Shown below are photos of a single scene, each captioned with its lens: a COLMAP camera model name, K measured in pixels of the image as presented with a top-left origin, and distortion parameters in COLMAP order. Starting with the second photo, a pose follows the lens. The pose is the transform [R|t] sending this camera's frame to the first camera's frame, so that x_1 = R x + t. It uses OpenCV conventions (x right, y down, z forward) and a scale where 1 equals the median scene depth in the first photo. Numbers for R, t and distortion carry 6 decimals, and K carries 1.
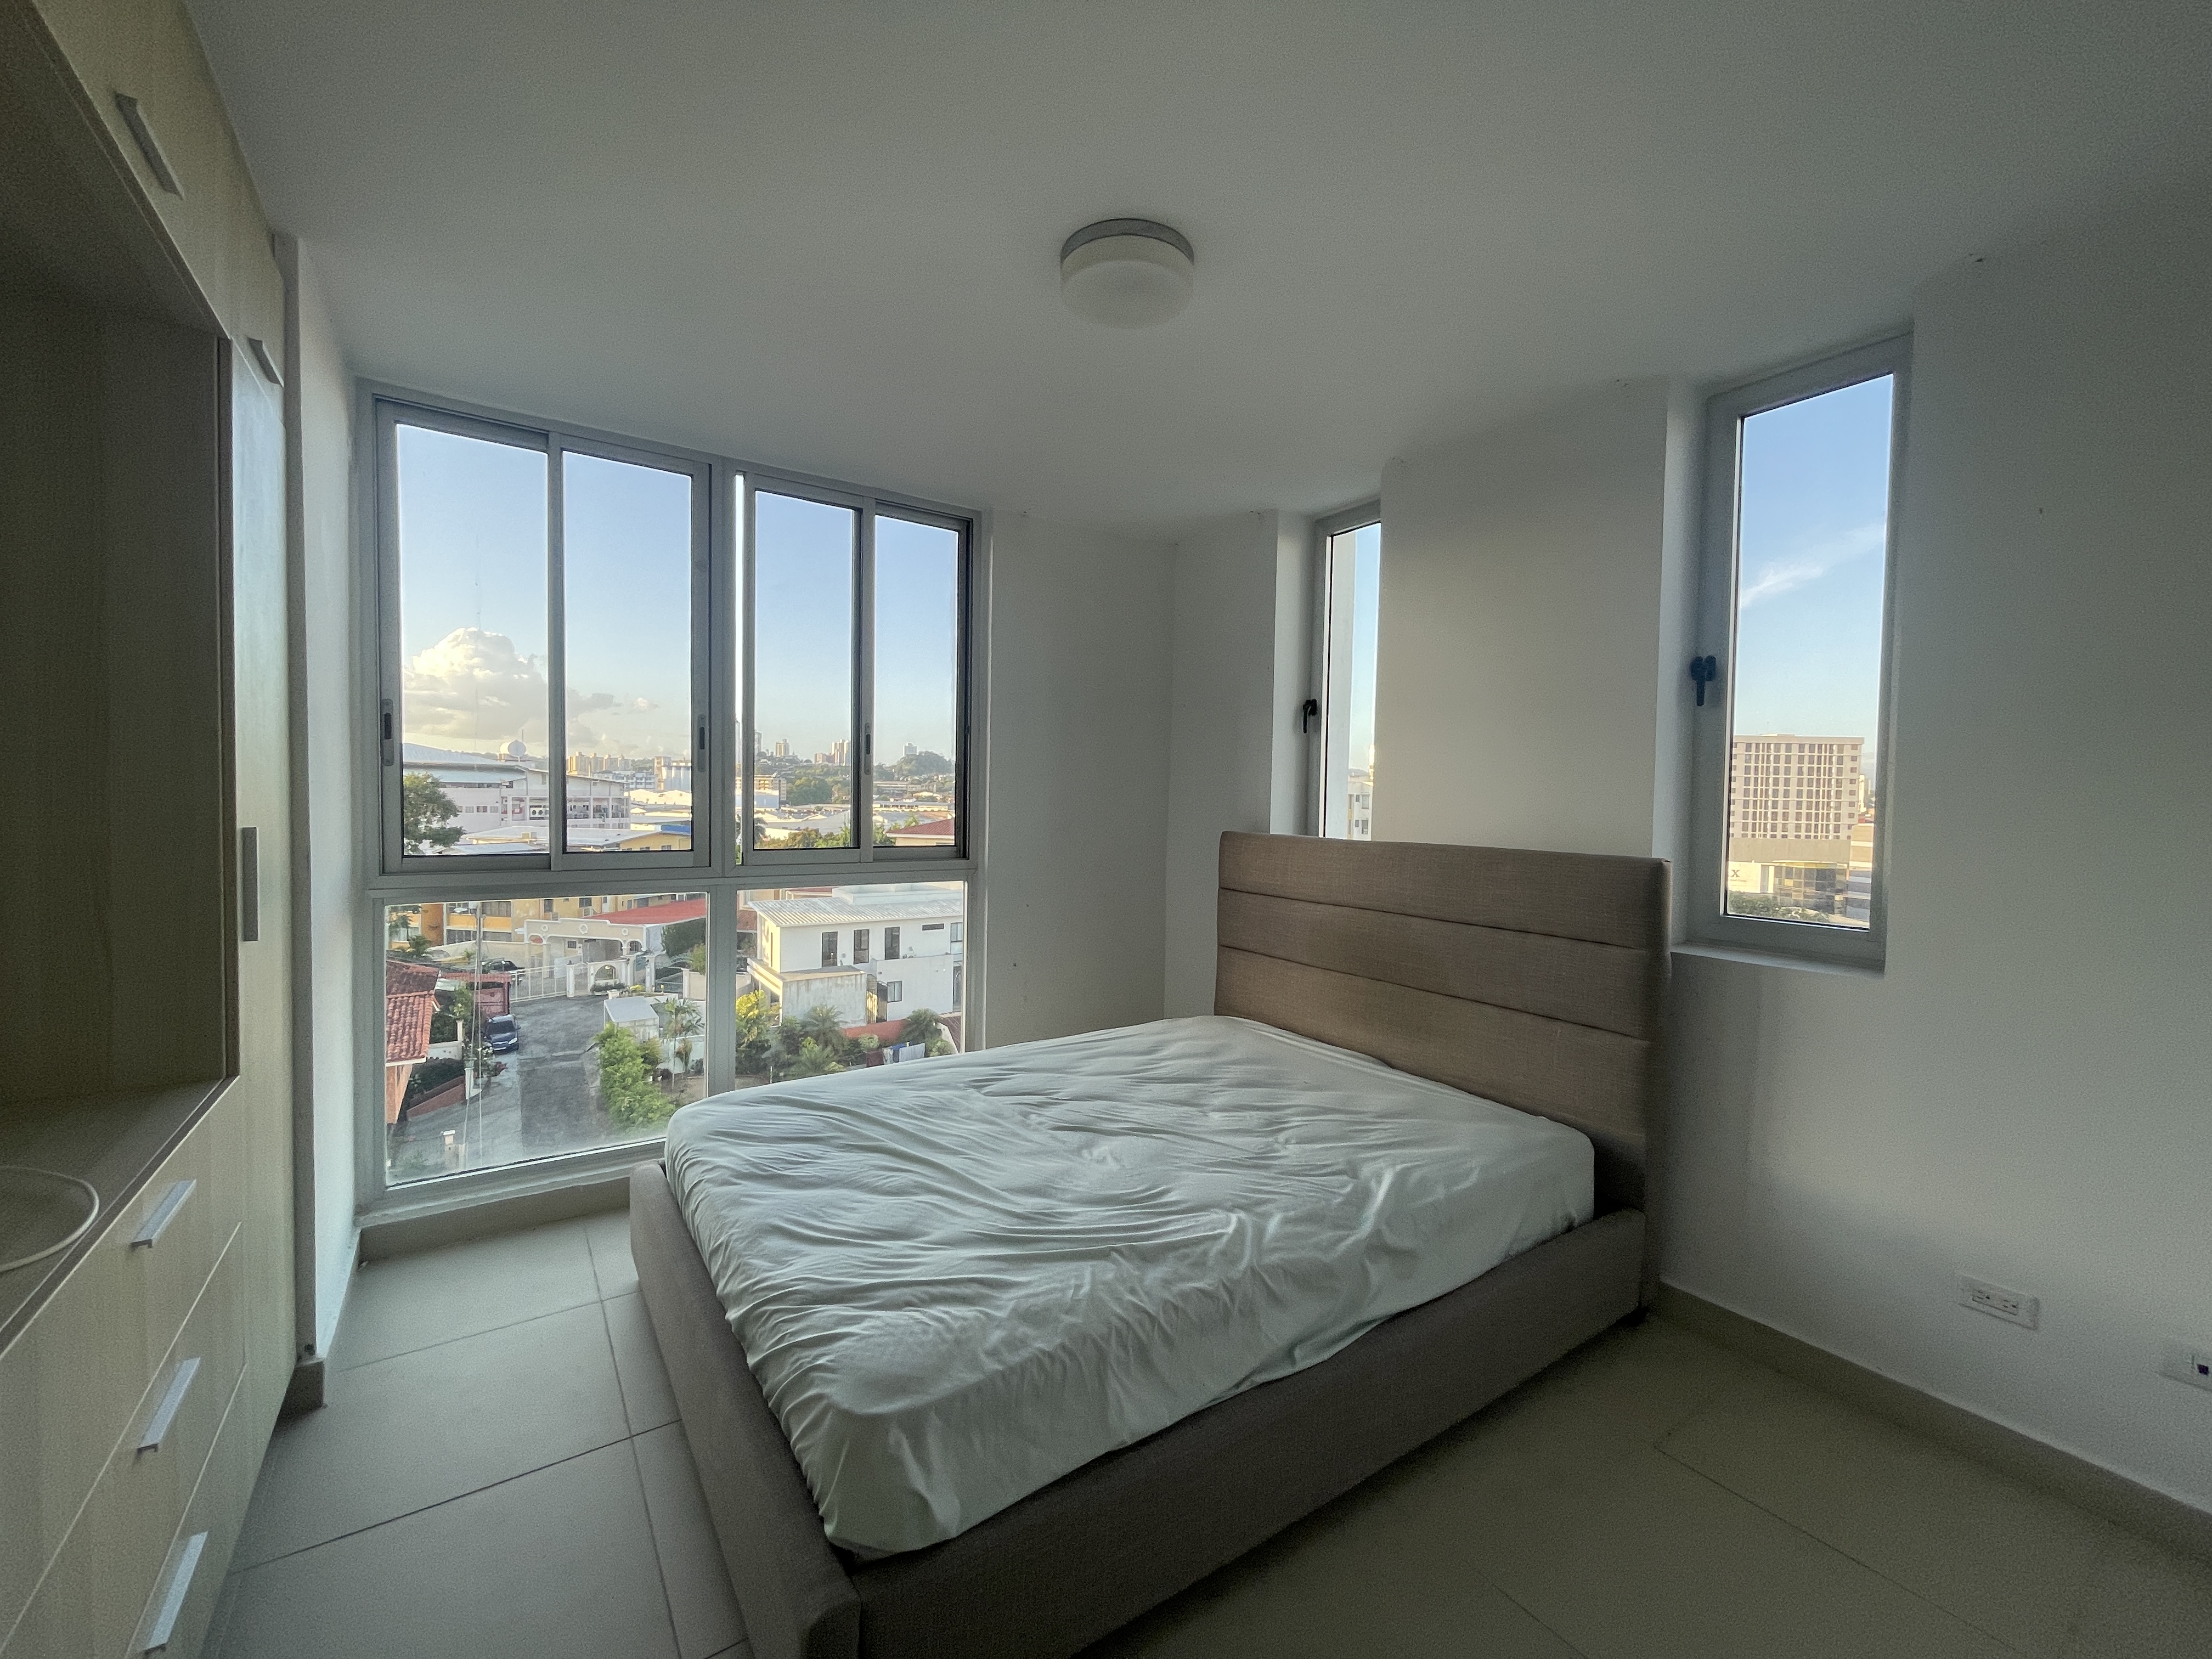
lens RADIAL K [[898.2, 0, 1097.9], [0, 898.2, 826.2], [0, 0, 1]] dist [0.002989, 0.000108]
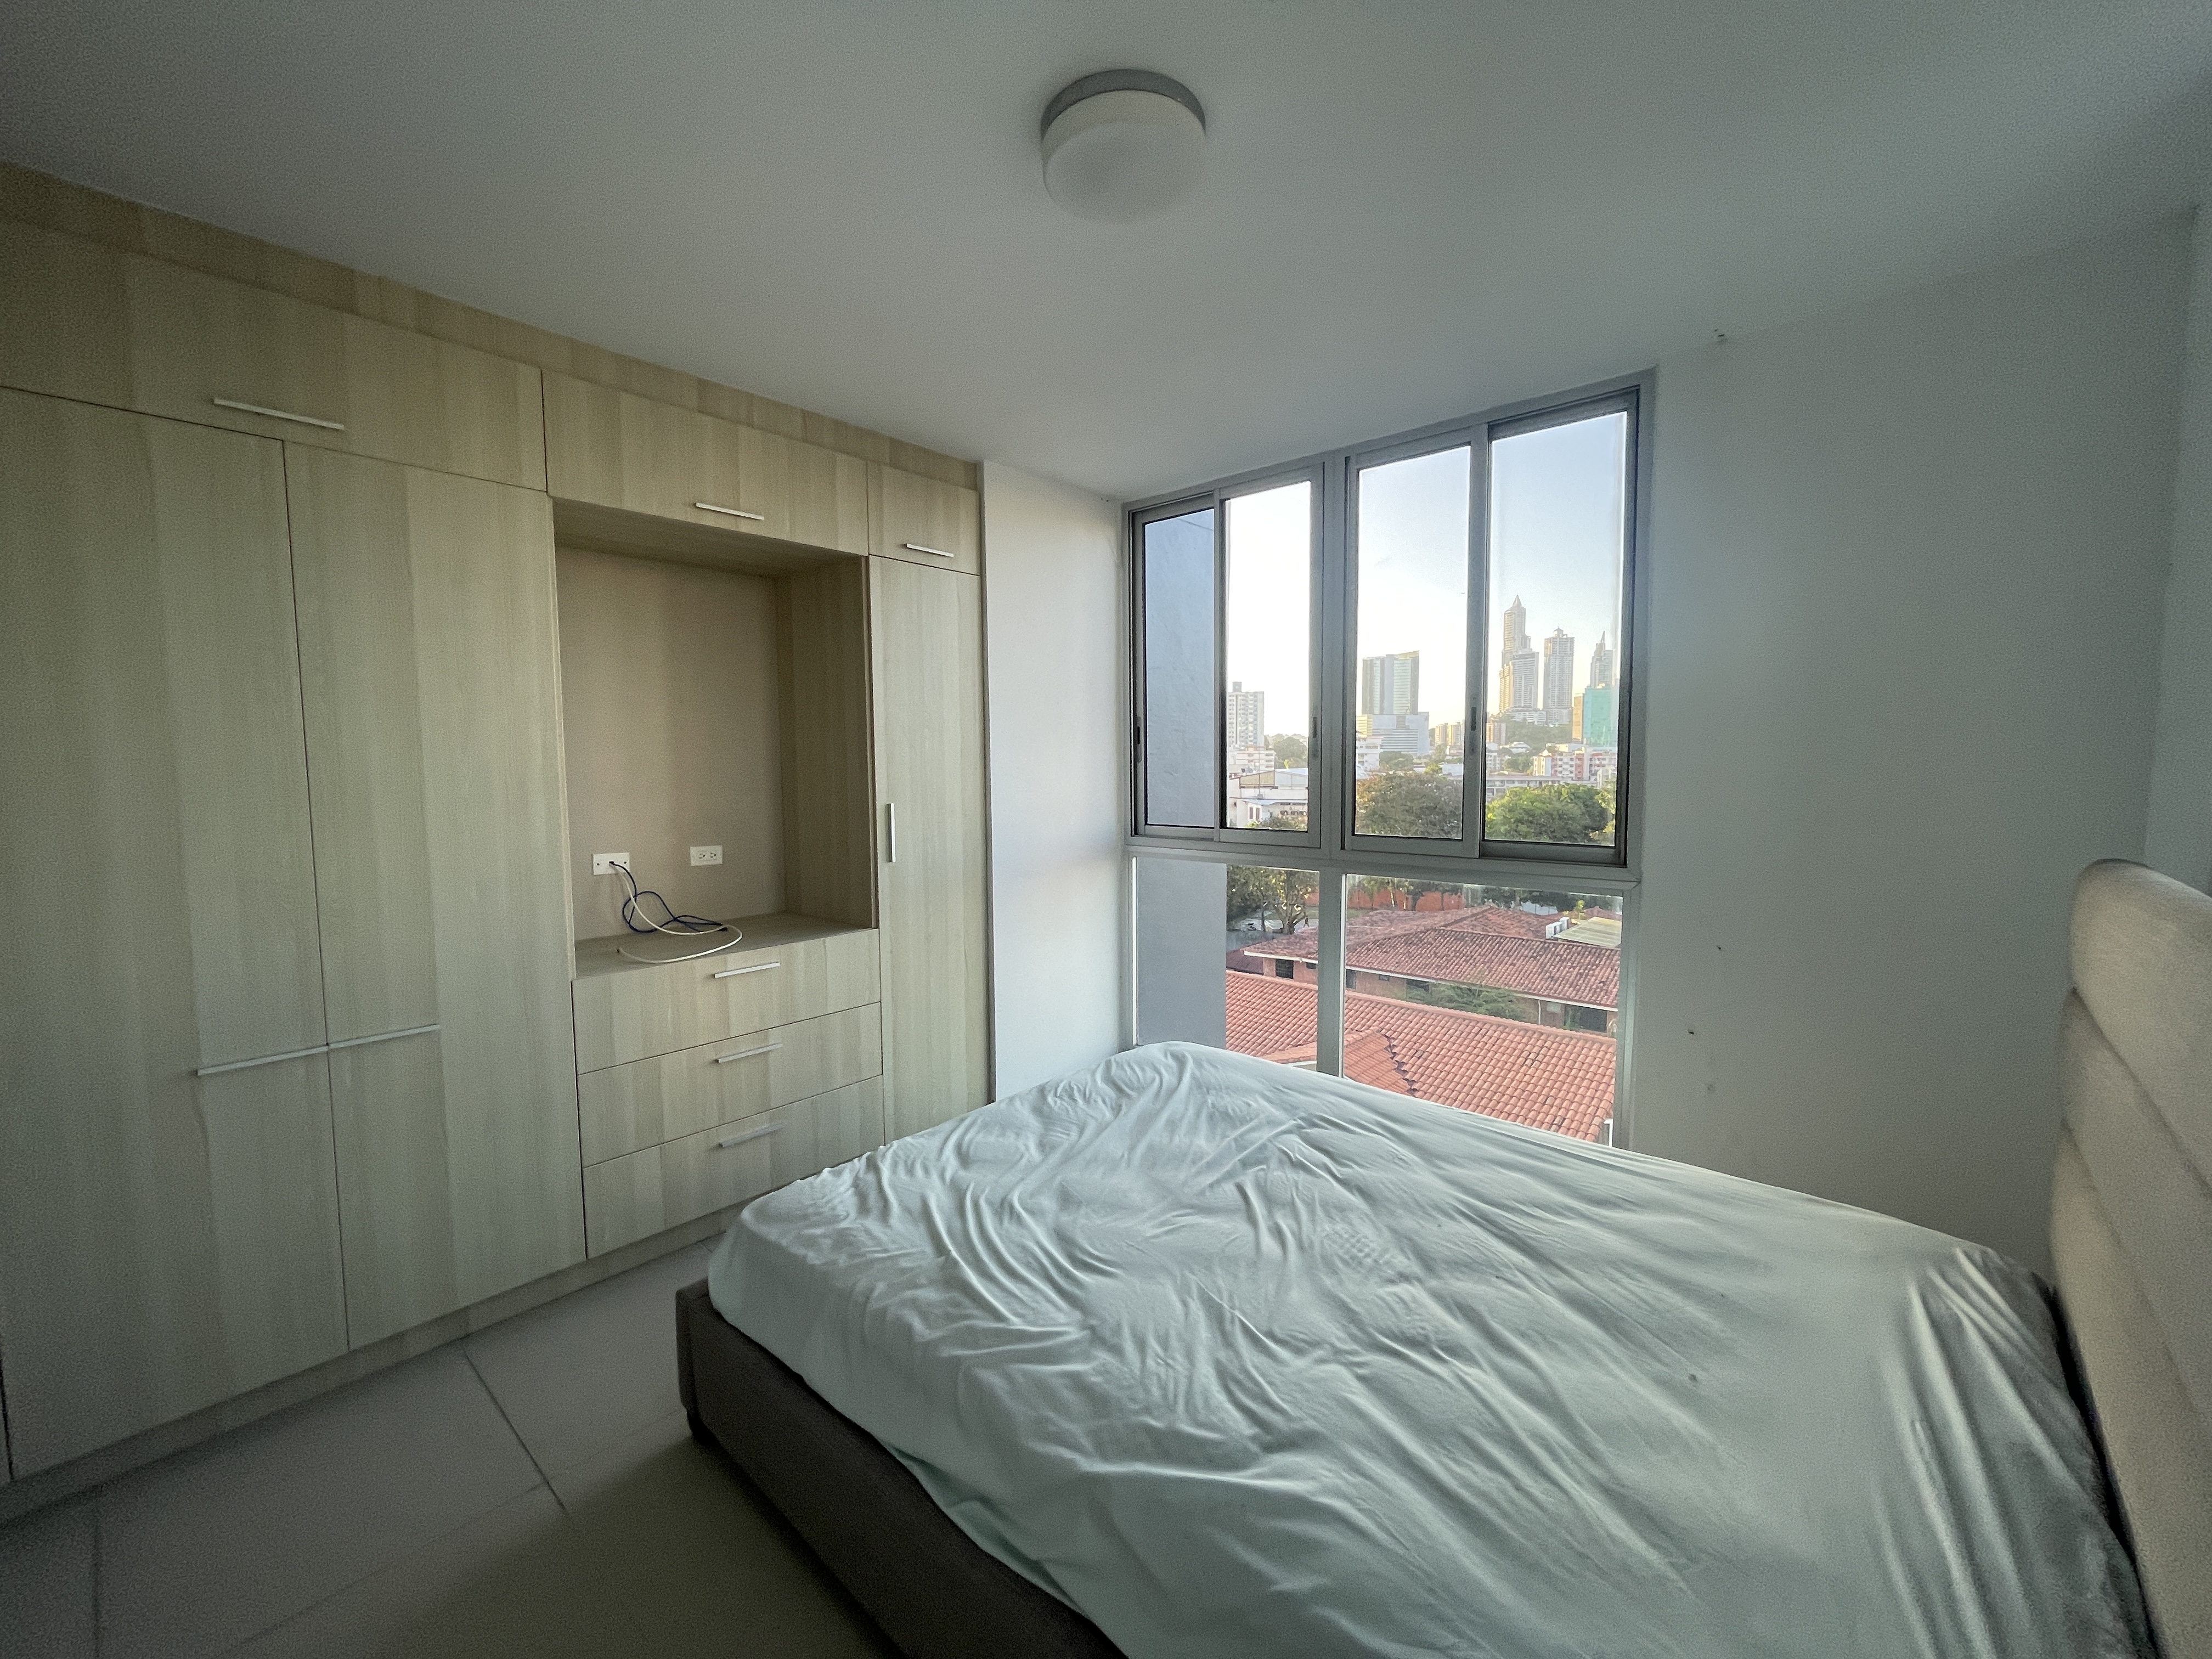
lens RADIAL K [[898.2, 0, 1099.9], [0, 898.2, 830.1], [0, 0, 1]] dist [0.002989, 0.000108]
pose [[0.246507, 0.053374, -0.967670, 0.648306], [-0.021632, 0.998537, 0.049565, -0.028947], [0.968900, 0.008714, 0.247301, 0.603757]]
